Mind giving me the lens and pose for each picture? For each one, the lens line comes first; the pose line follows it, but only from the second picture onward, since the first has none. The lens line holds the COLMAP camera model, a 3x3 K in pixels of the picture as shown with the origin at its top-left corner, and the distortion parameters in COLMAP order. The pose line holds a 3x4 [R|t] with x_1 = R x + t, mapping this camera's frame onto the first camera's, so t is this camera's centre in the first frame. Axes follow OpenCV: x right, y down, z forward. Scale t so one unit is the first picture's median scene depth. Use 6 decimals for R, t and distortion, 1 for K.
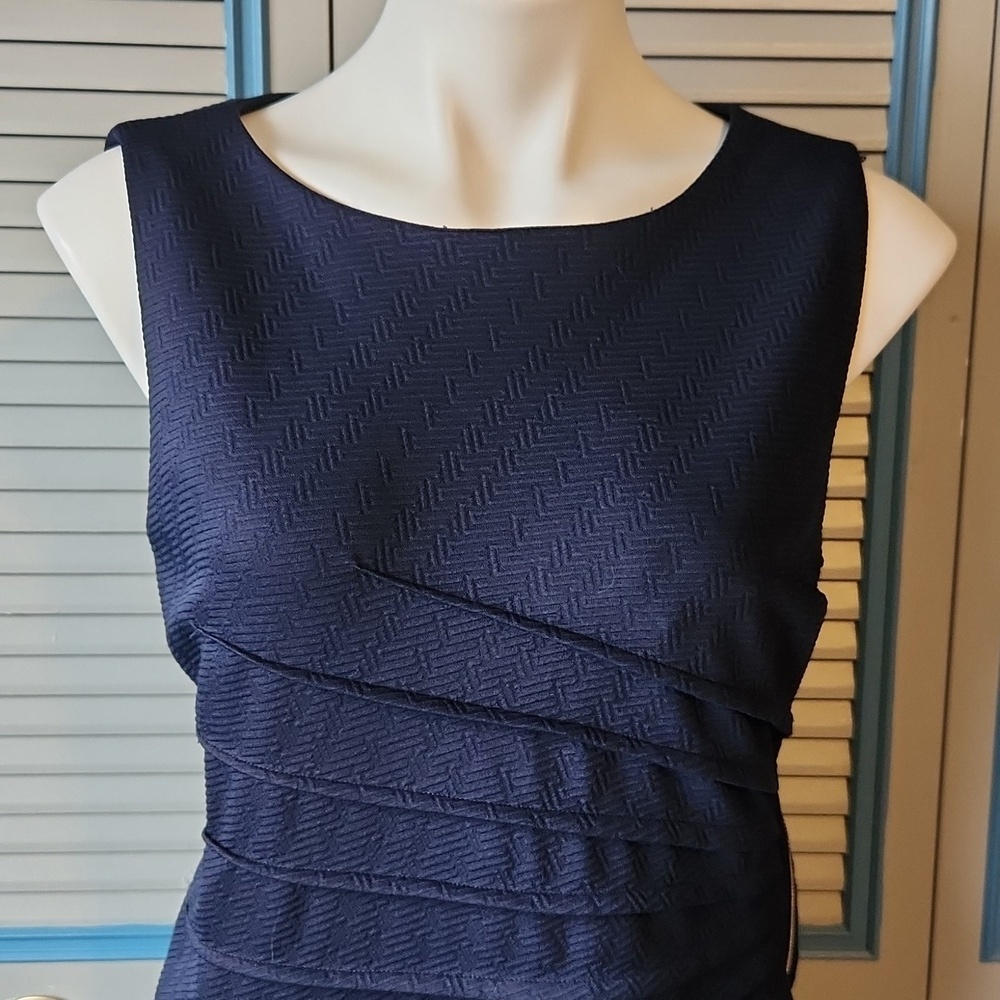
lens RADIAL K [[1478.6, 0, 503.1], [0, 1478.6, 502.3], [0, 0, 1]] dist [0.064598, 0.000000]
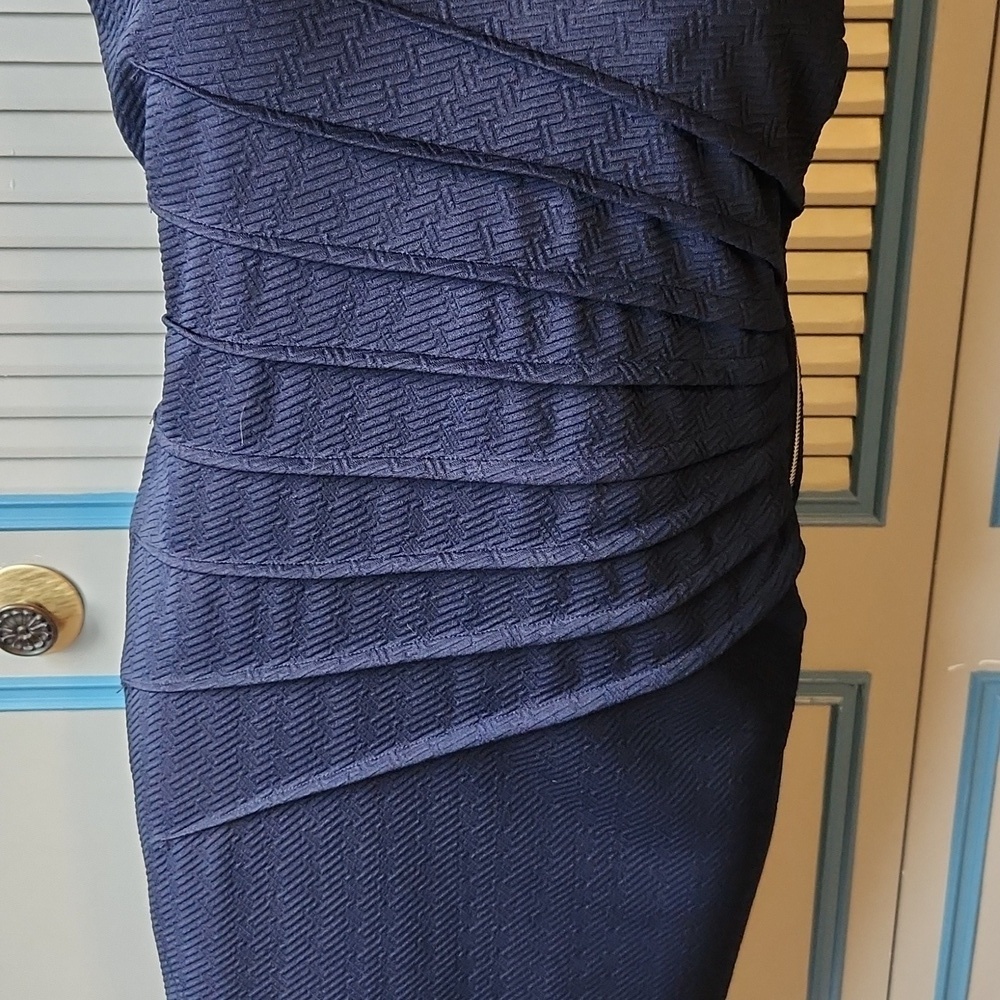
lens RADIAL K [[1478.6, 0, 505.1], [0, 1478.6, 496.1], [0, 0, 1]] dist [0.064598, 0.000000]
pose [[0.999928, -0.007552, -0.009363, 0.020095], [0.009053, 0.984996, 0.172338, 0.184818], [0.007921, -0.172410, 0.984993, 0.075383]]
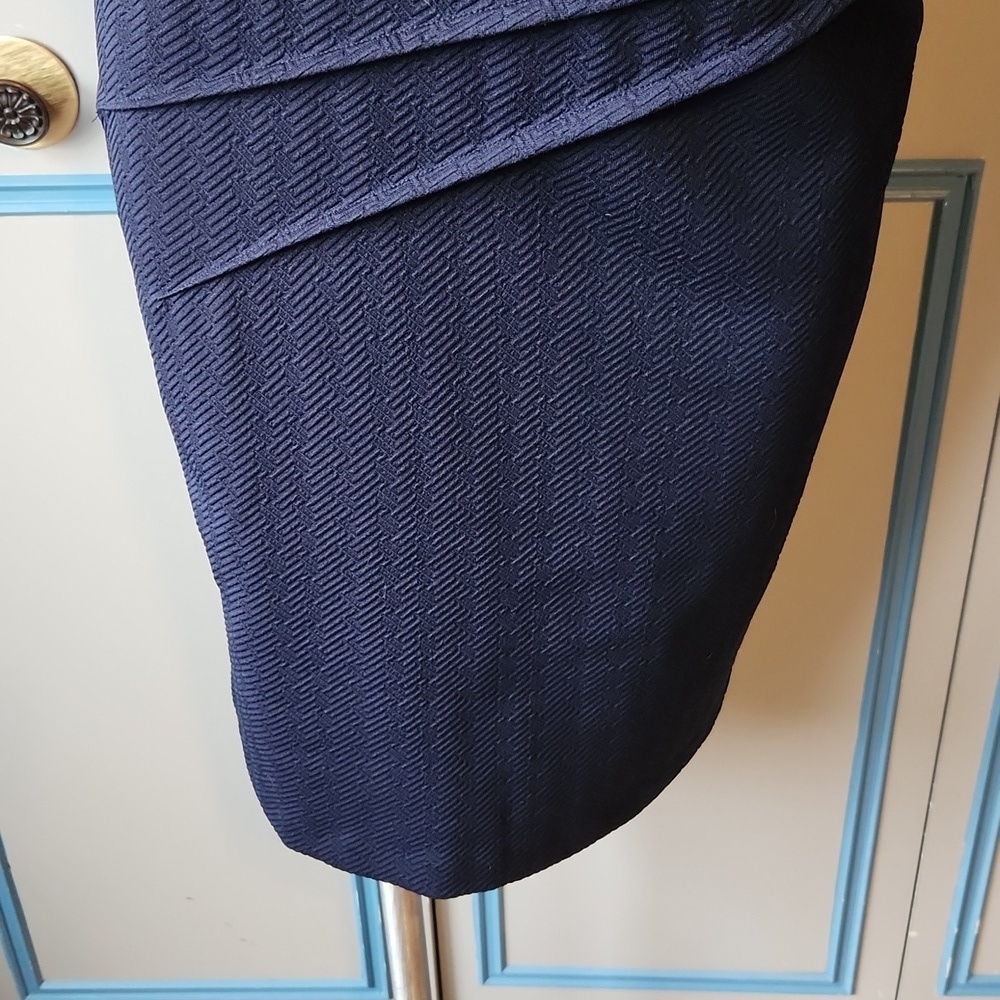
lens RADIAL K [[1478.6, 0, 495.6], [0, 1478.6, 495.7], [0, 0, 1]] dist [0.064598, 0.000000]
pose [[0.997687, -0.008950, -0.067391, 0.033198], [0.034732, 0.919266, 0.392102, 0.349388], [0.058441, -0.393536, 0.917450, 0.181663]]
